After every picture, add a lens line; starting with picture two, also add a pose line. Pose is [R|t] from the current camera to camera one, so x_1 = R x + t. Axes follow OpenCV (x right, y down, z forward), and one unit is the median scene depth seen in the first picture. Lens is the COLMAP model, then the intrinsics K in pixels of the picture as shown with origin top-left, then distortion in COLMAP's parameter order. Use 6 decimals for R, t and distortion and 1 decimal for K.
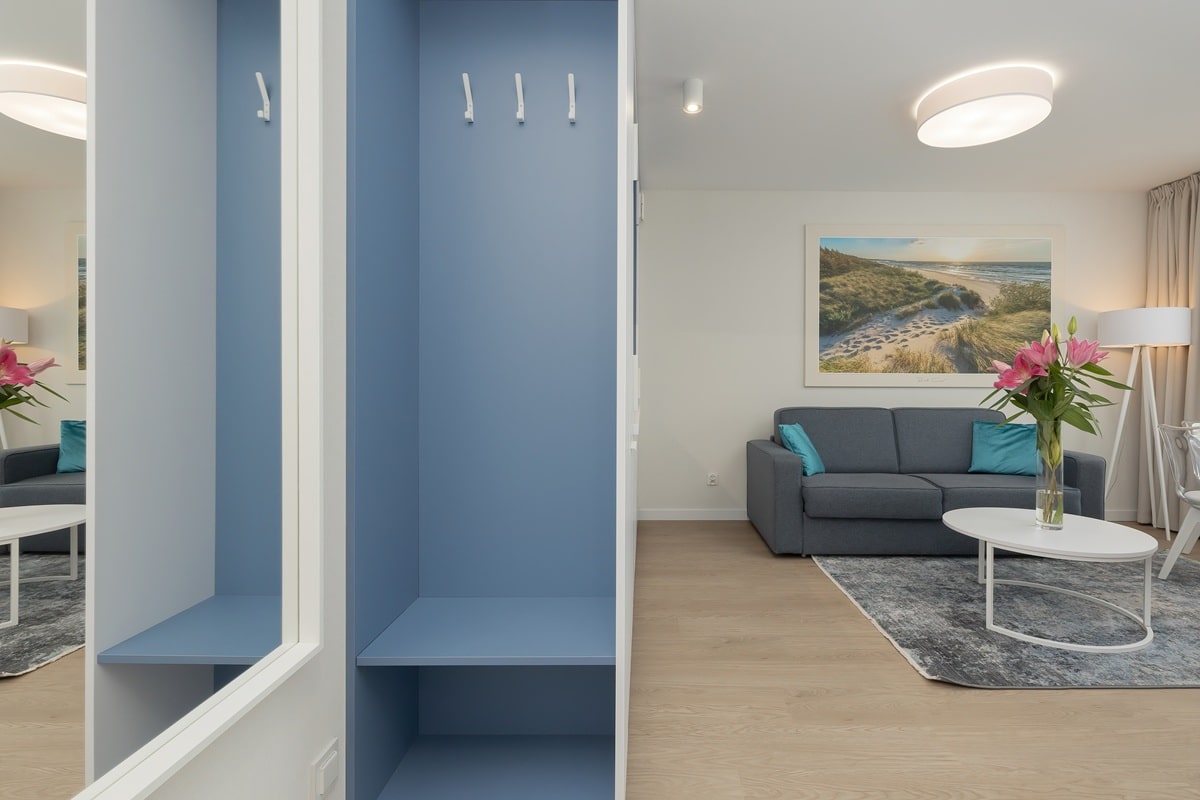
lens RADIAL K [[557.2, 0, 645.2], [0, 557.2, 385.7], [0, 0, 1]] dist [0.000679, 0.000049]
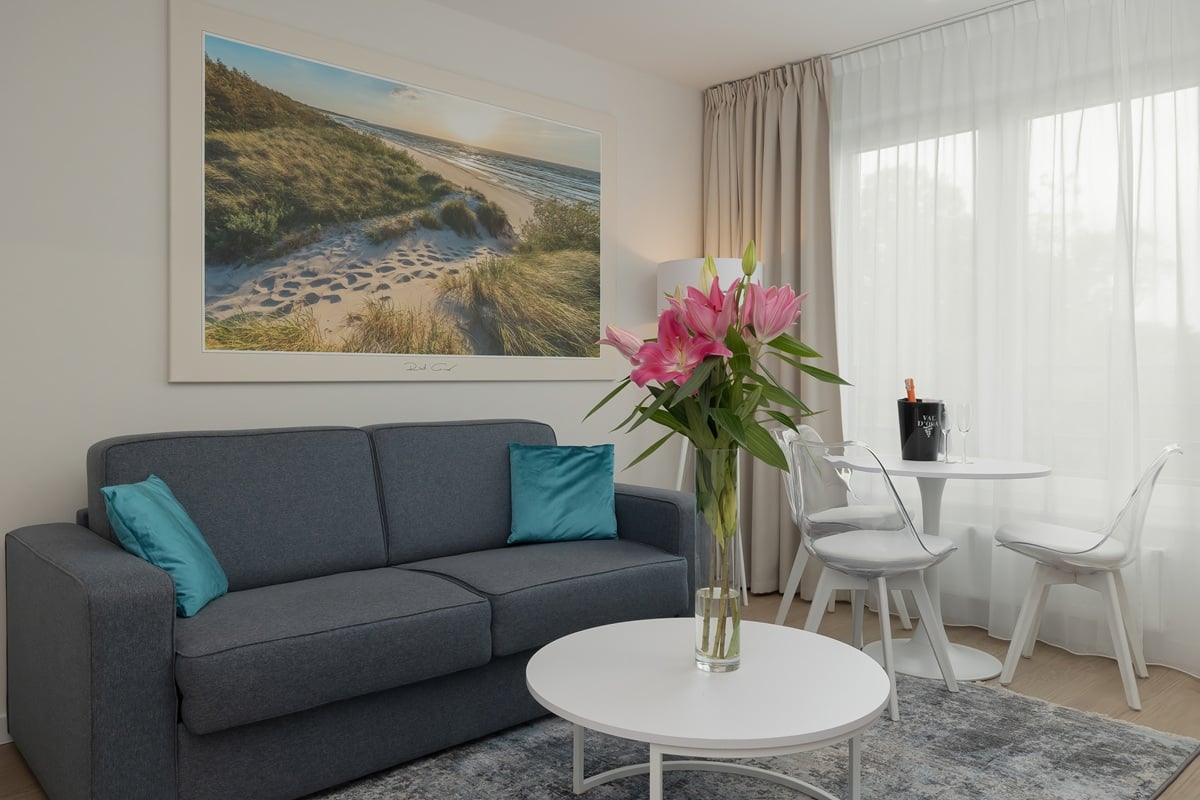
lens RADIAL K [[885.3, 0, 599.1], [0, 885.3, 373.6], [0, 0, 1]] dist [-0.002337, 0.001045]
pose [[0.729985, -0.003491, 0.683454, 0.069144], [0.006850, 0.999974, -0.002208, -0.001469], [-0.683429, 0.006294, 0.729990, 0.299871]]
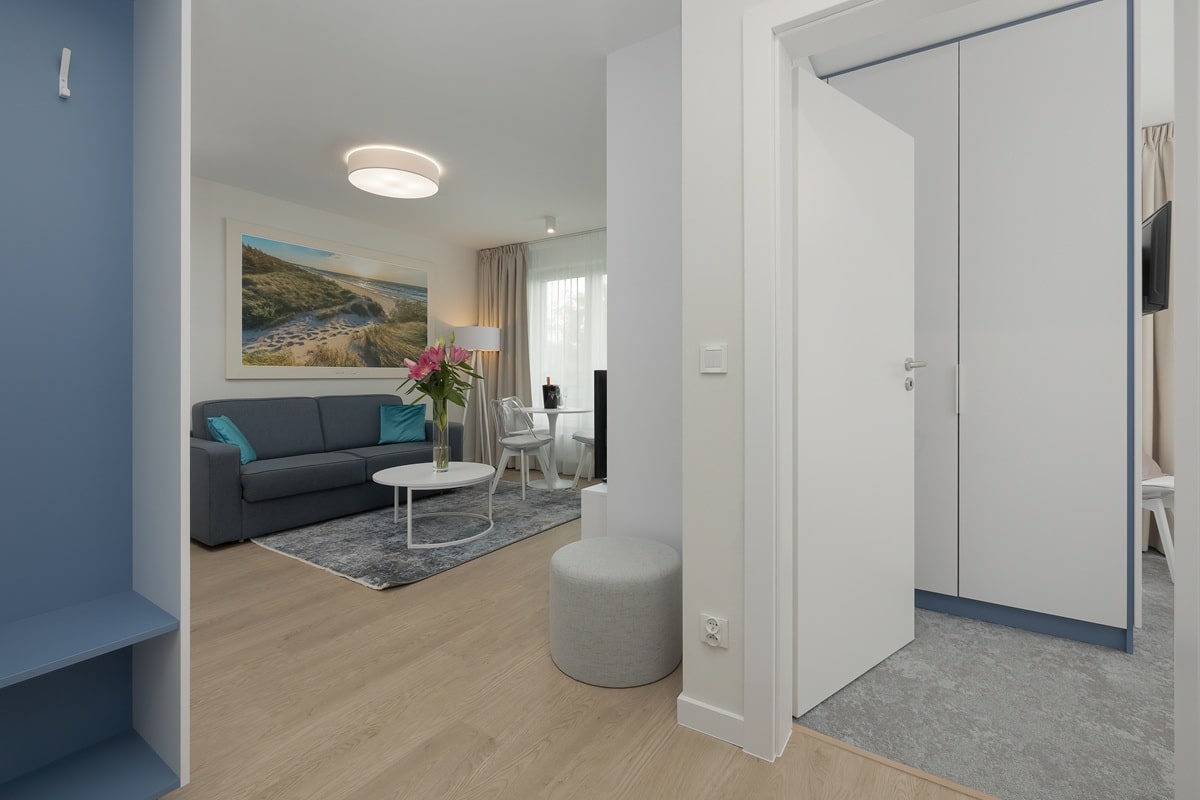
lens RADIAL K [[523.6, 0, 593.8], [0, 523.6, 375.3], [0, 0, 1]] dist [-0.000968, 0.000114]
pose [[0.559899, -0.004850, 0.828546, -0.125264], [0.007966, 0.999968, 0.000471, -0.000640], [-0.828522, 0.006336, 0.559920, -0.077831]]
